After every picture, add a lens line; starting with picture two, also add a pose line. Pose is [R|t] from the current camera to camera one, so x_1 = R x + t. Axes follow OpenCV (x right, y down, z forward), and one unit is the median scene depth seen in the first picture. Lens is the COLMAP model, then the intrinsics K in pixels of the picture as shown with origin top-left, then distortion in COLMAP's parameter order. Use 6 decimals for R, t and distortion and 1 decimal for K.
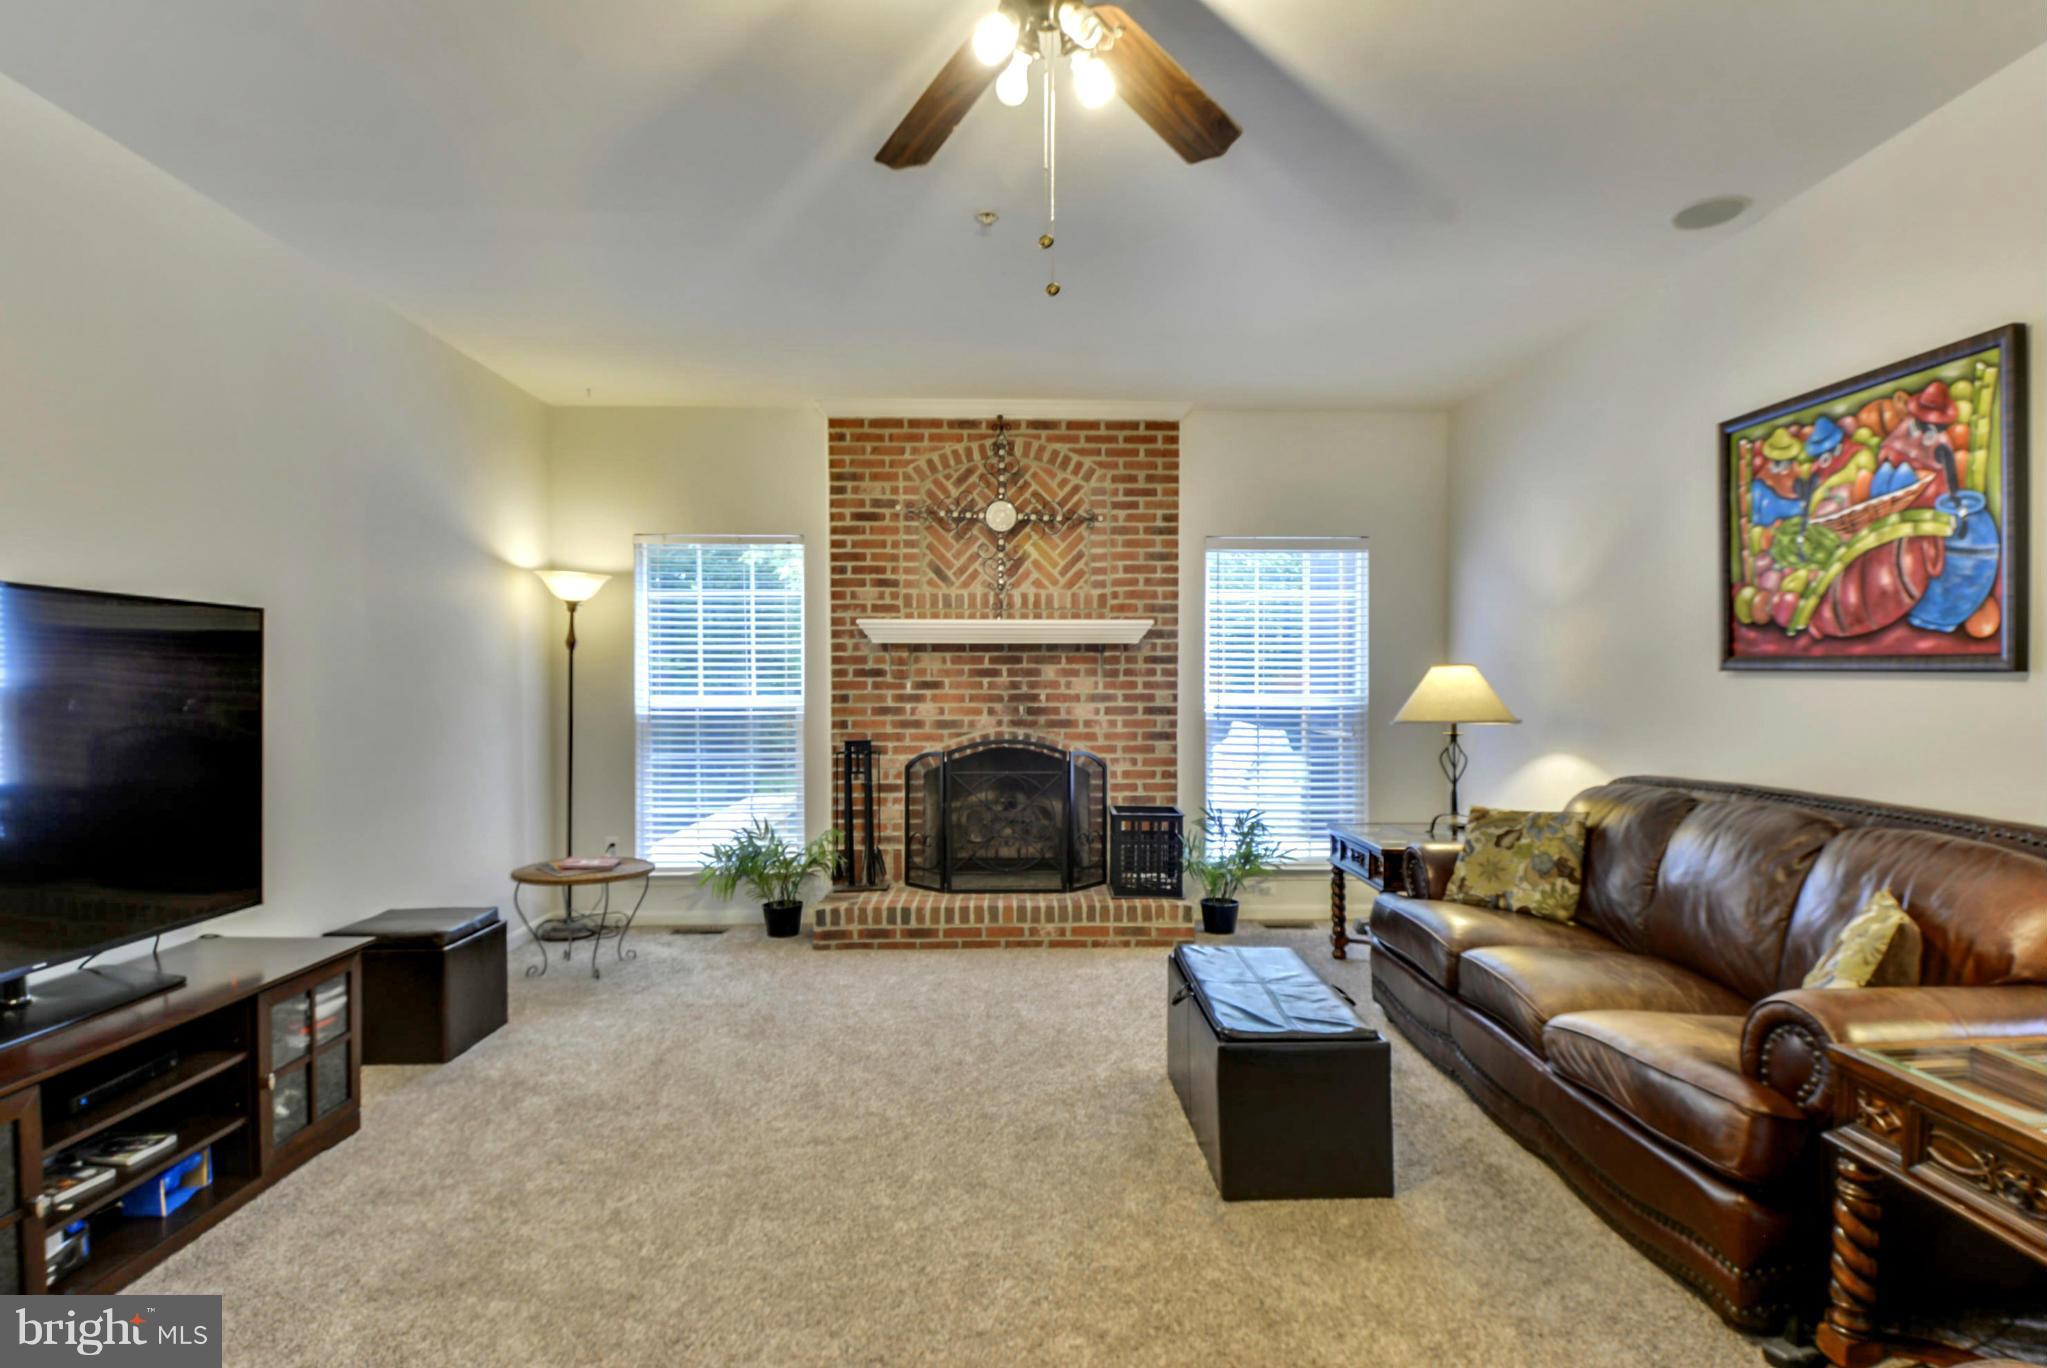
lens RADIAL K [[1076.2, 0, 1051.2], [0, 1076.2, 685.9], [0, 0, 1]] dist [0.013235, -0.030334]
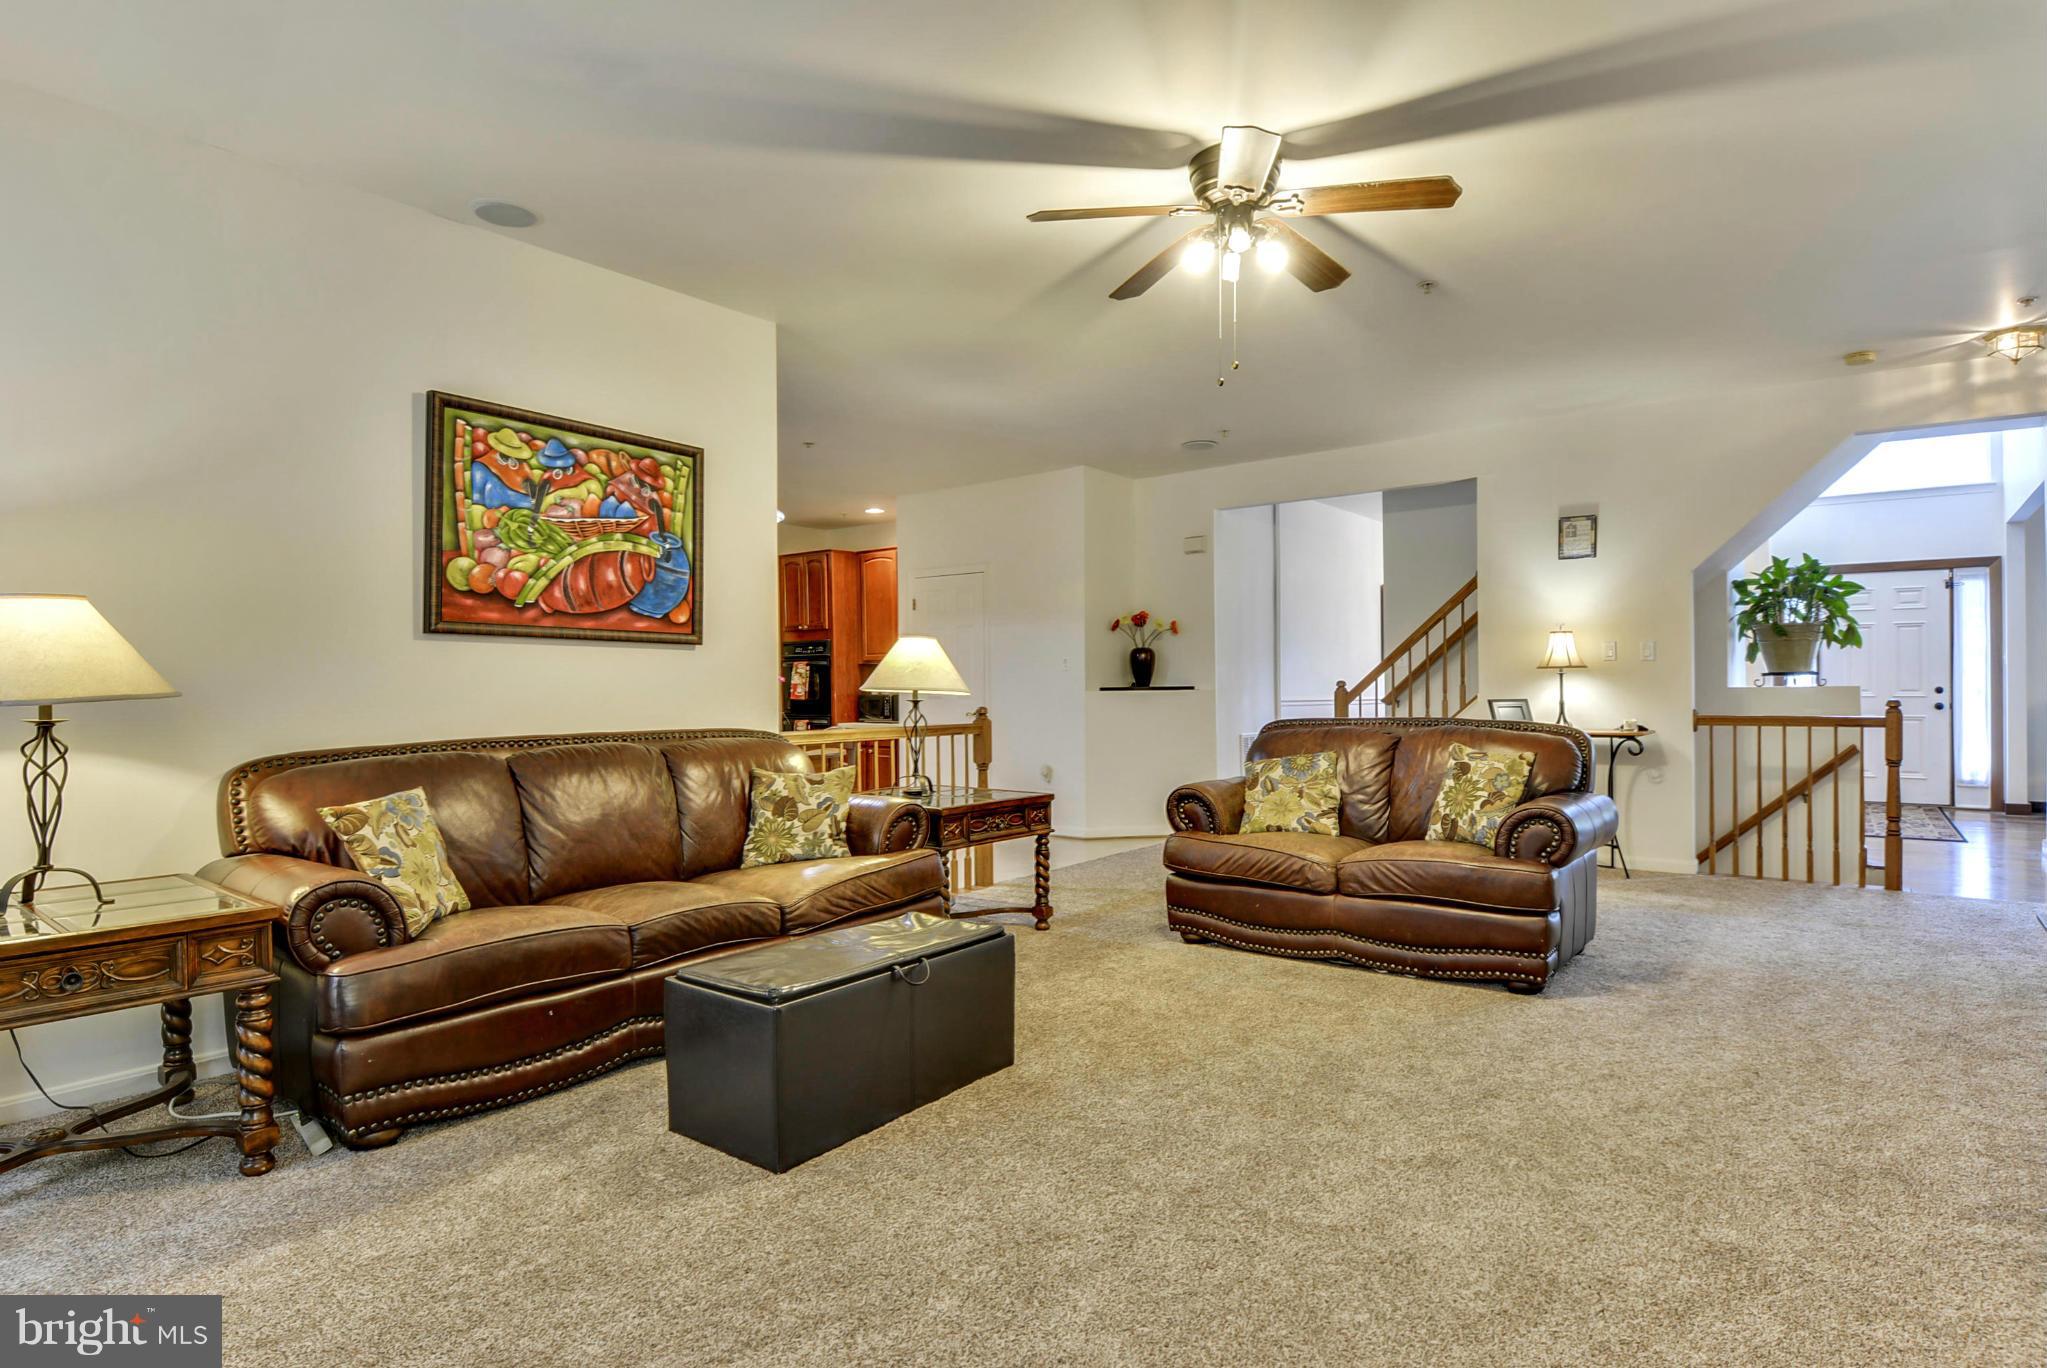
lens RADIAL K [[1076.2, 0, 1051.2], [0, 1076.2, 685.9], [0, 0, 1]] dist [0.013235, -0.030334]
pose [[-0.781465, 0.005239, 0.623927, -0.557373], [0.011181, 0.999922, 0.005608, 0.043365], [-0.623849, 0.011358, -0.781462, 1.682476]]
